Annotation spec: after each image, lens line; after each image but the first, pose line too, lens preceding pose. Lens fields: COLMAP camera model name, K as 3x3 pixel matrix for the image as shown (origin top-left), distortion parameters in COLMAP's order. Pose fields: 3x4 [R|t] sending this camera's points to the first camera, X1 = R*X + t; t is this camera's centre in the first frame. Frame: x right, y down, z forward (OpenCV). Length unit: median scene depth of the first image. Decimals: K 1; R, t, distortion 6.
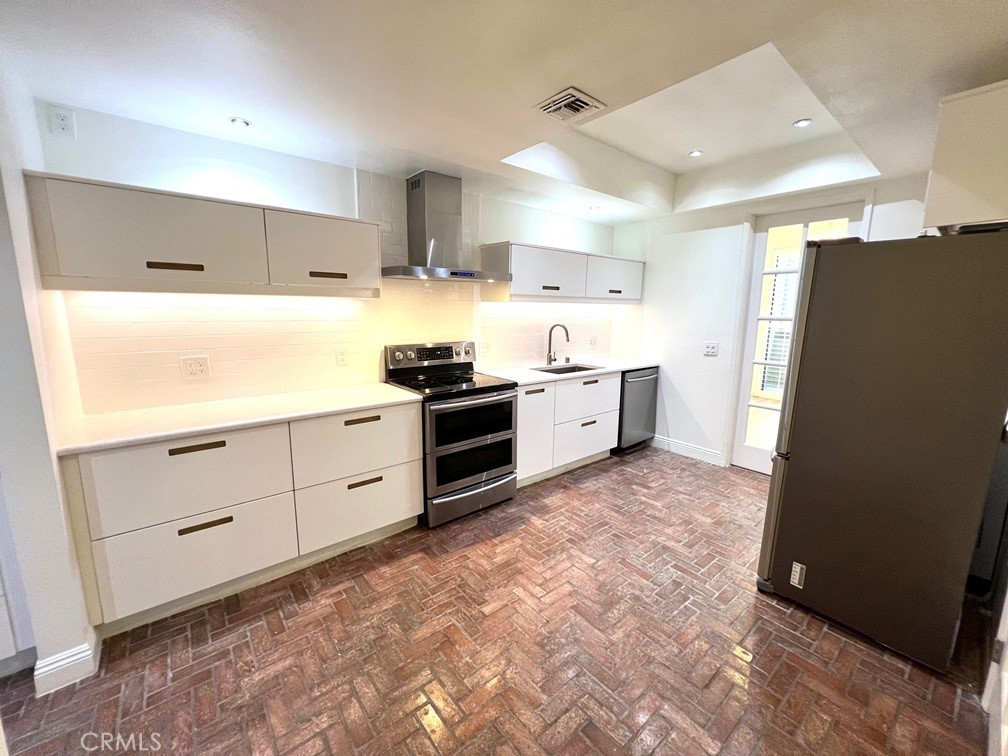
lens RADIAL K [[405.6, 0, 506.4], [0, 405.6, 375.9], [0, 0, 1]] dist [-0.000471, 0.000321]
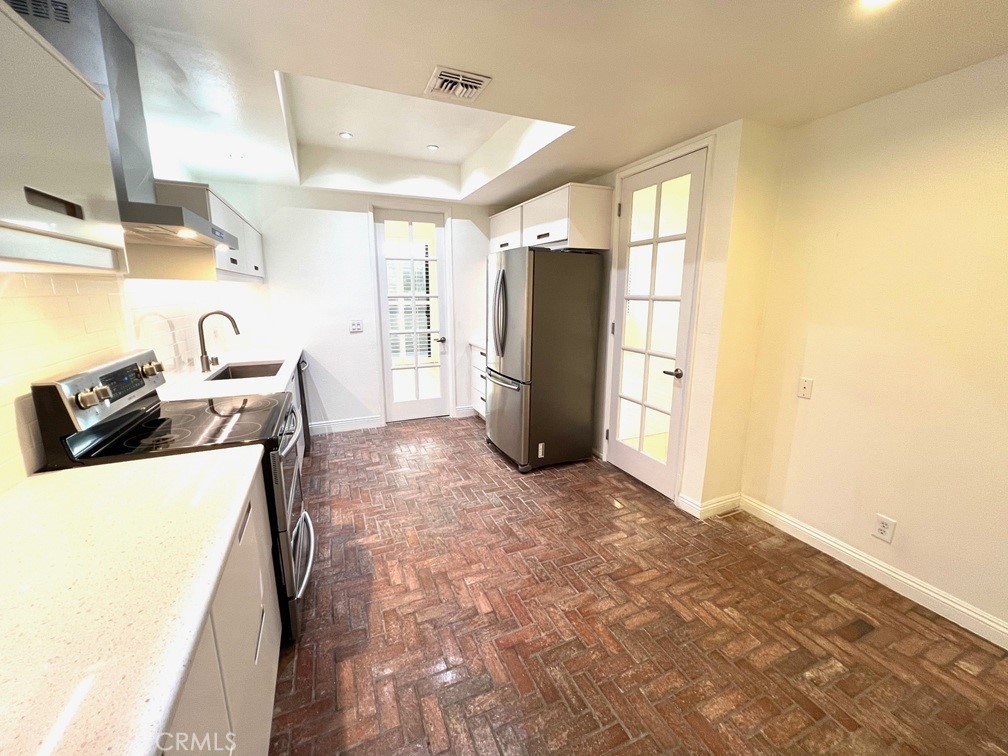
lens RADIAL K [[403.5, 0, 503.9], [0, 403.5, 374.2], [0, 0, 1]] dist [-0.001567, -0.000127]
pose [[0.275381, -0.207495, 0.938675, -0.574981], [0.157917, 0.972928, 0.168739, -0.082732], [-0.948276, 0.101765, 0.300693, 0.434338]]
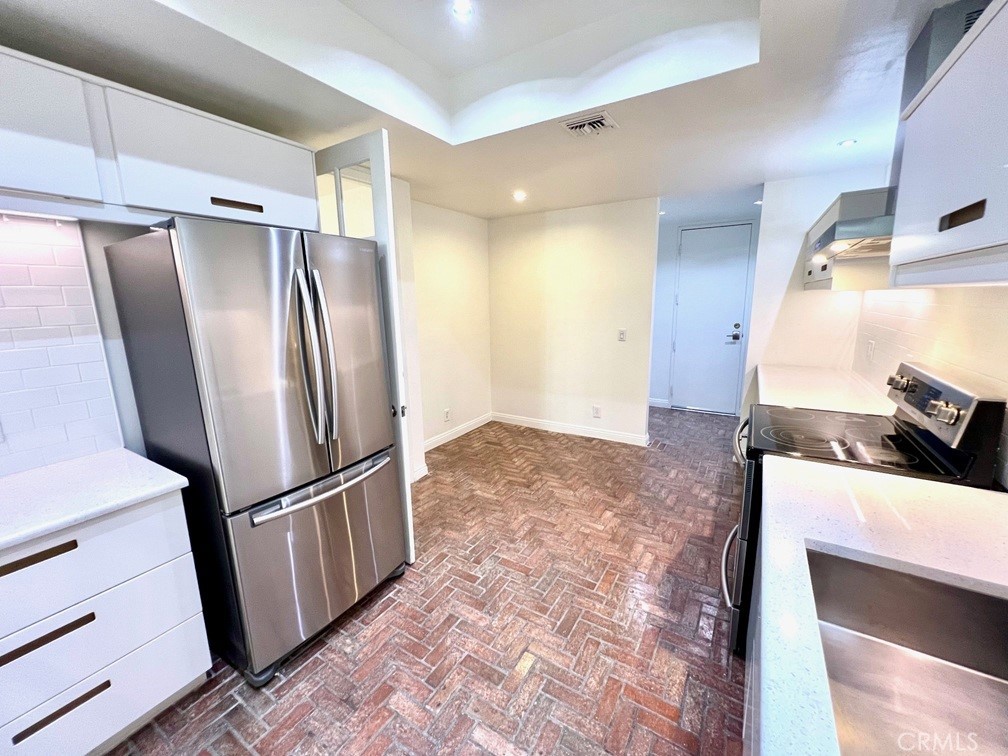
lens RADIAL K [[403.5, 0, 503.9], [0, 403.5, 374.2], [0, 0, 1]] dist [-0.001567, -0.000127]
pose [[-0.947279, 0.065256, -0.313695, 0.510250], [-0.046310, 0.940876, 0.335571, -0.246613], [0.317046, 0.332406, -0.888250, 1.404156]]
